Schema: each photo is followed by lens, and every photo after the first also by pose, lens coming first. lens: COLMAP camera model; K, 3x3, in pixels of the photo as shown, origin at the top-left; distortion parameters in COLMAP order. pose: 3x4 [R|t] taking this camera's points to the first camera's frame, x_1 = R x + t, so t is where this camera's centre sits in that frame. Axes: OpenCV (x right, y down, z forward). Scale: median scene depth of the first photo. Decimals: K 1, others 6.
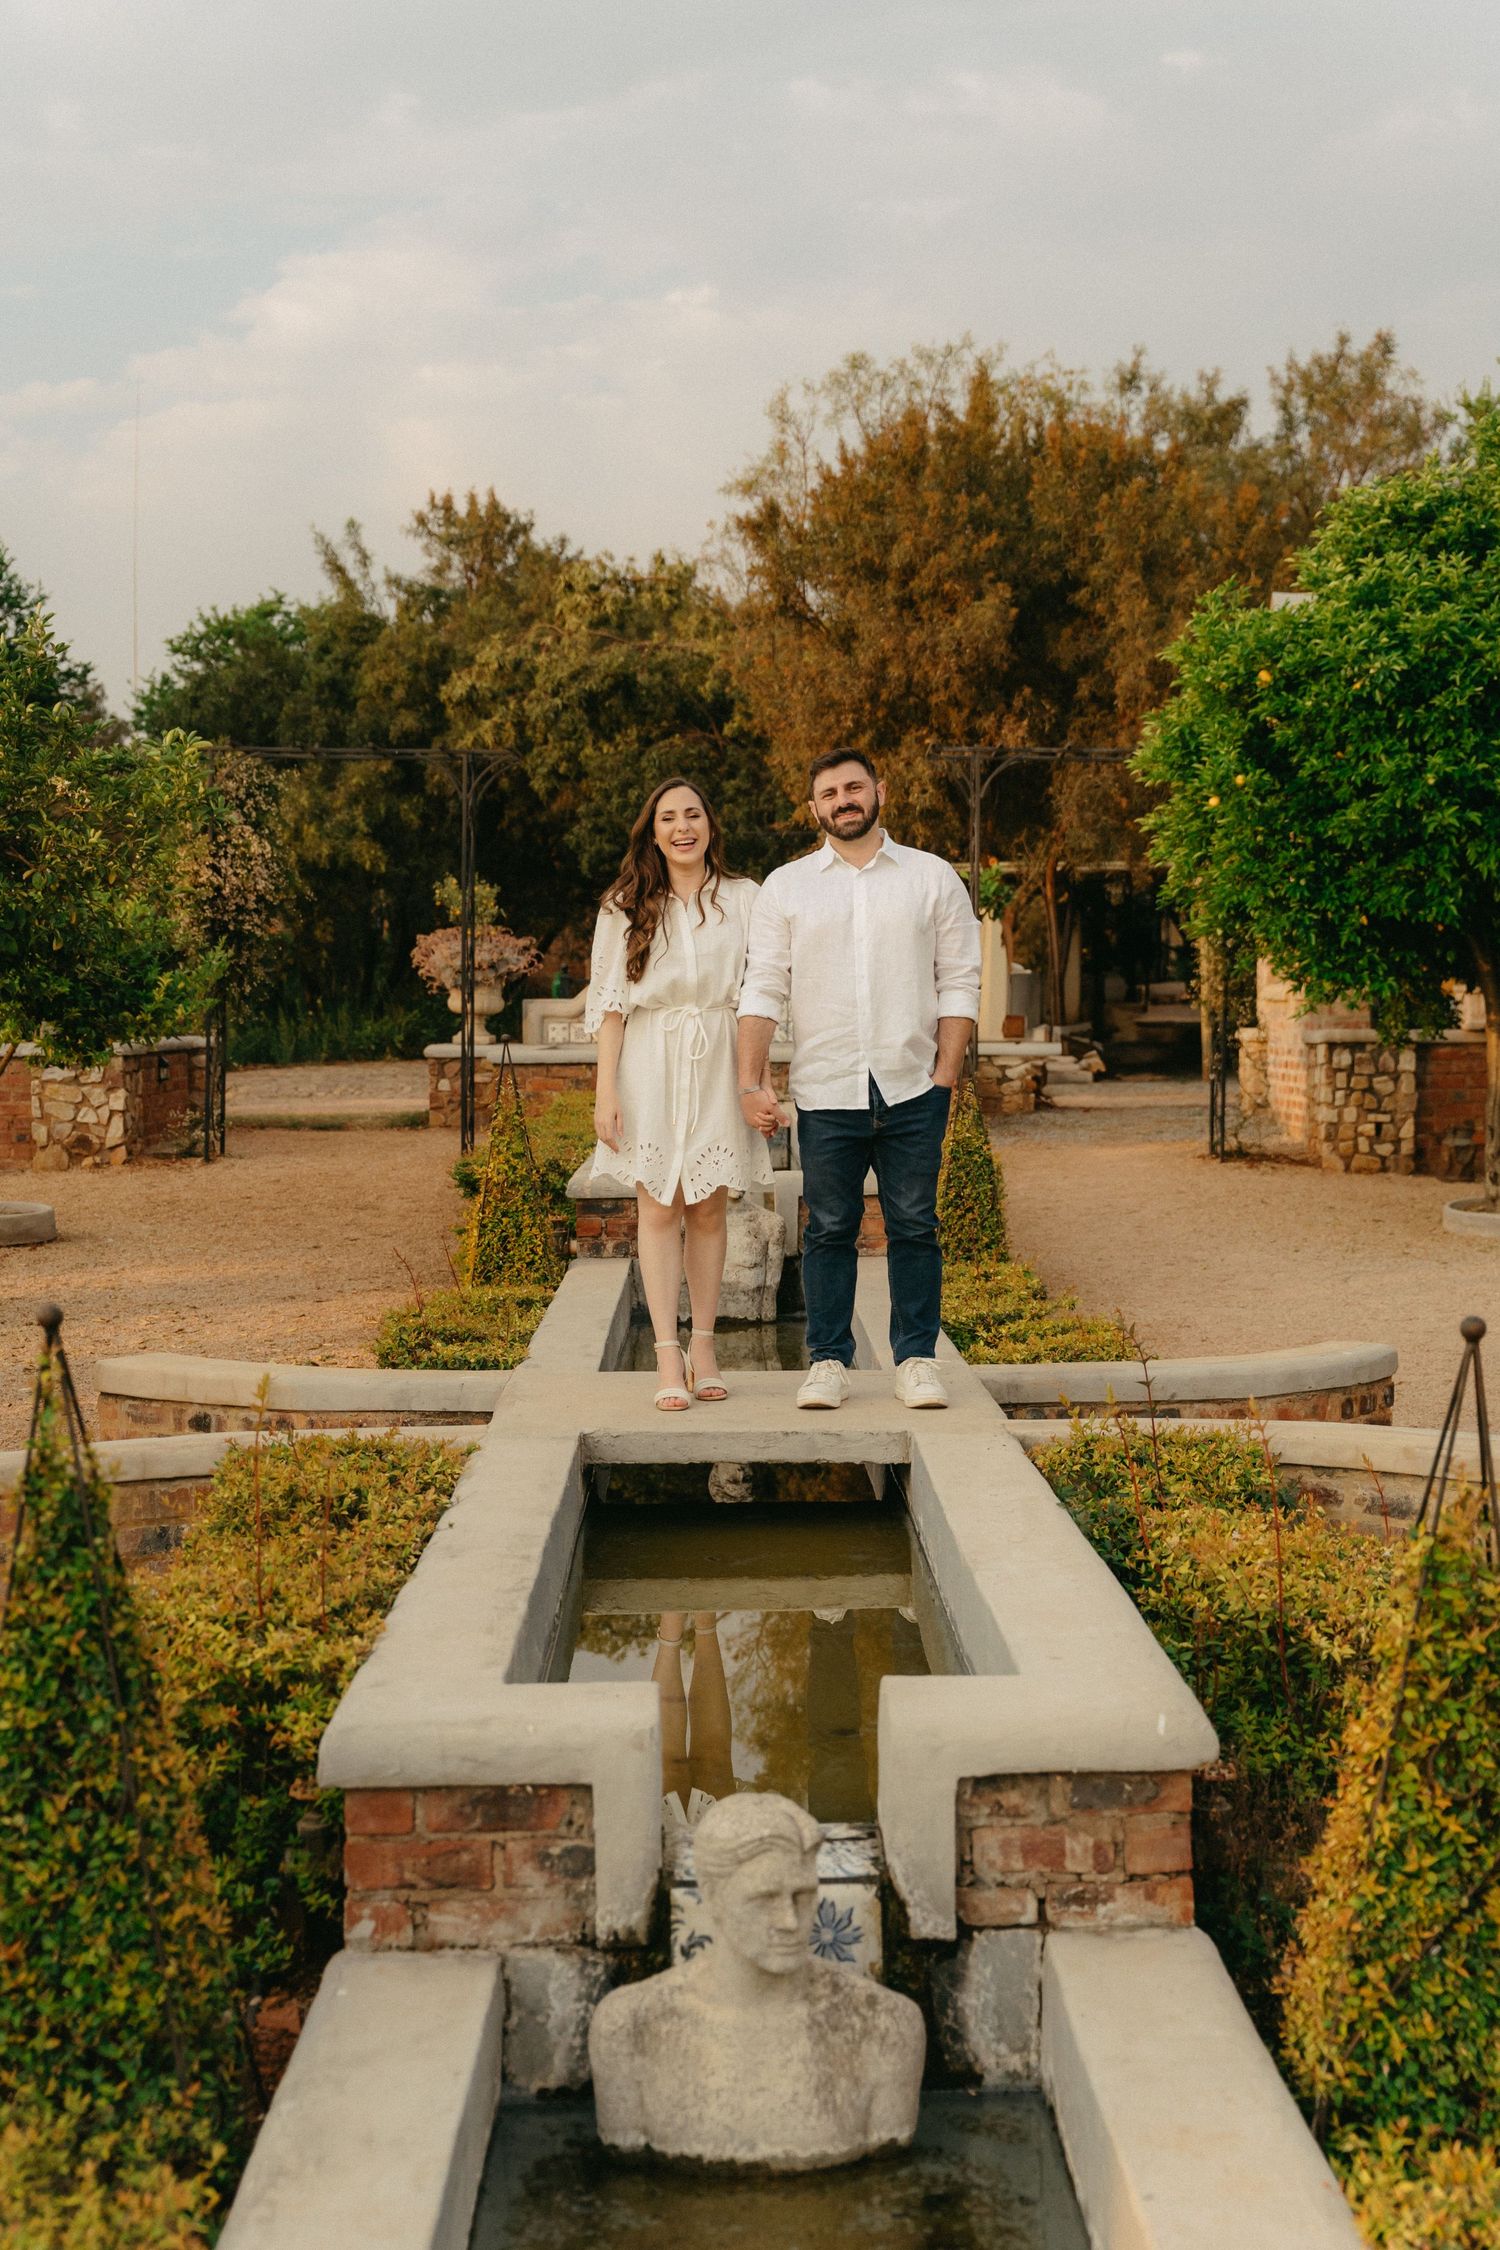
lens RADIAL K [[2732.8, 0, 750.0], [0, 2732.8, 1125.0], [0, 0, 1]] dist [0.002972, 0.019112]
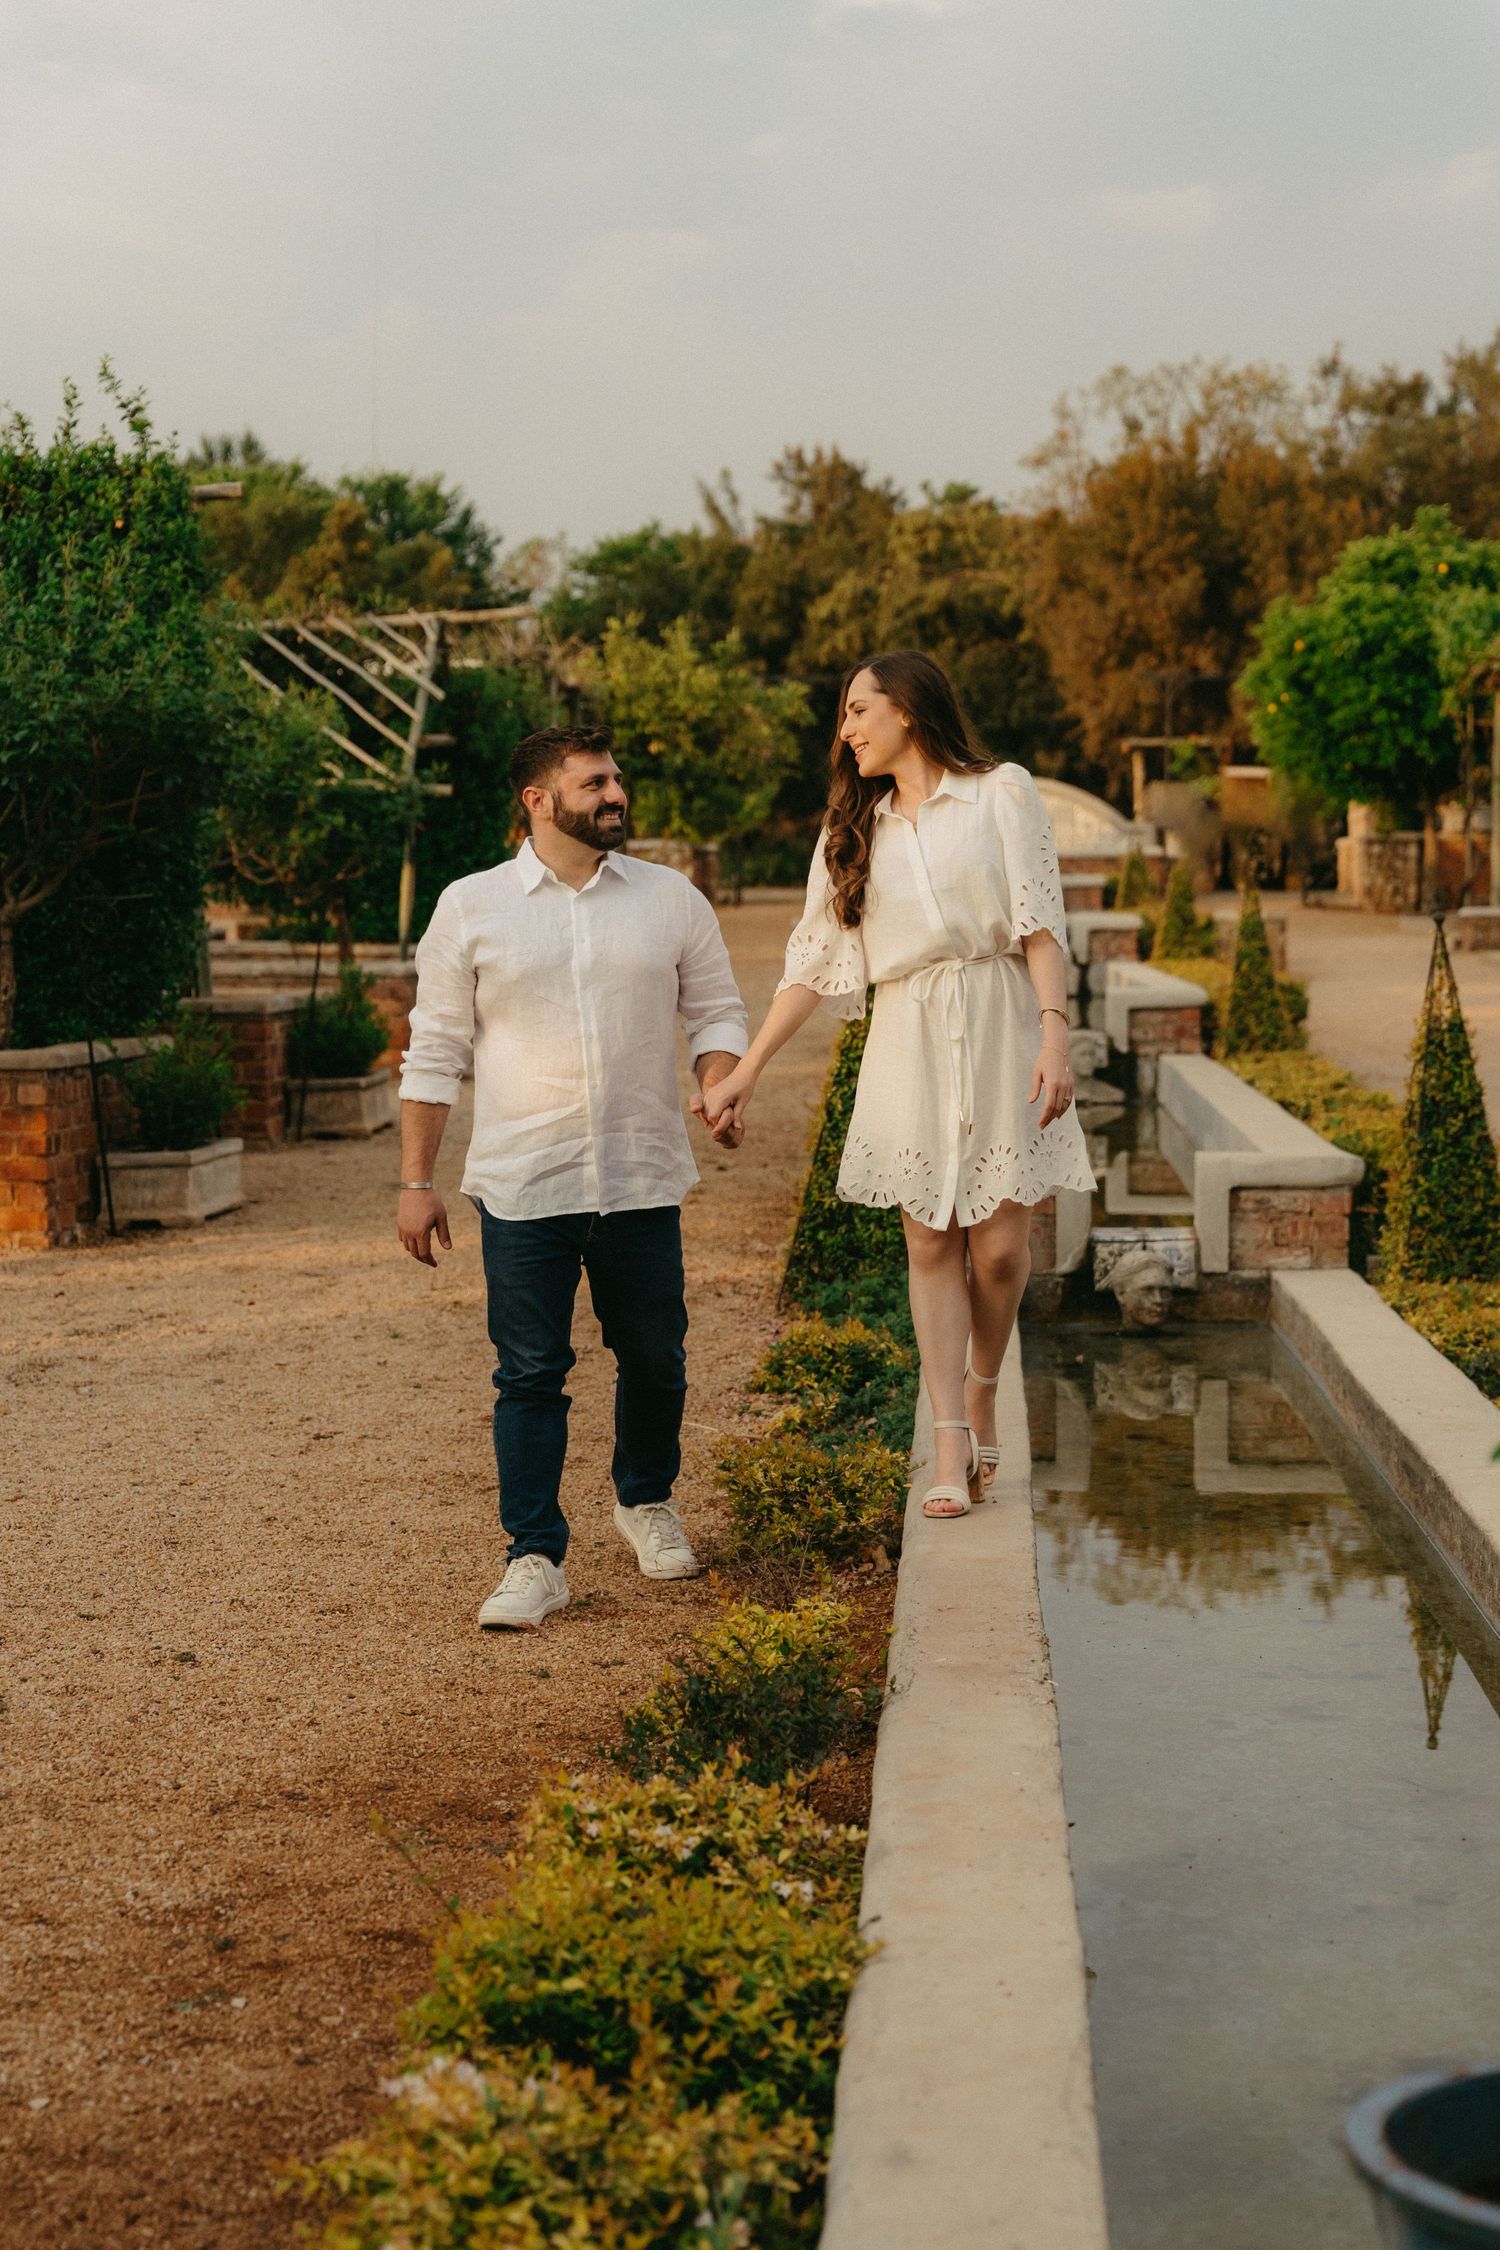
lens RADIAL K [[3179.5, 0, 750.0], [0, 3179.5, 1125.0], [0, 0, 1]] dist [0.004893, -0.007744]
pose [[0.996260, 0.009086, -0.085924, -0.009603], [-0.006882, 0.999641, 0.025908, 0.127026], [0.086129, -0.025220, 0.995965, -1.334579]]
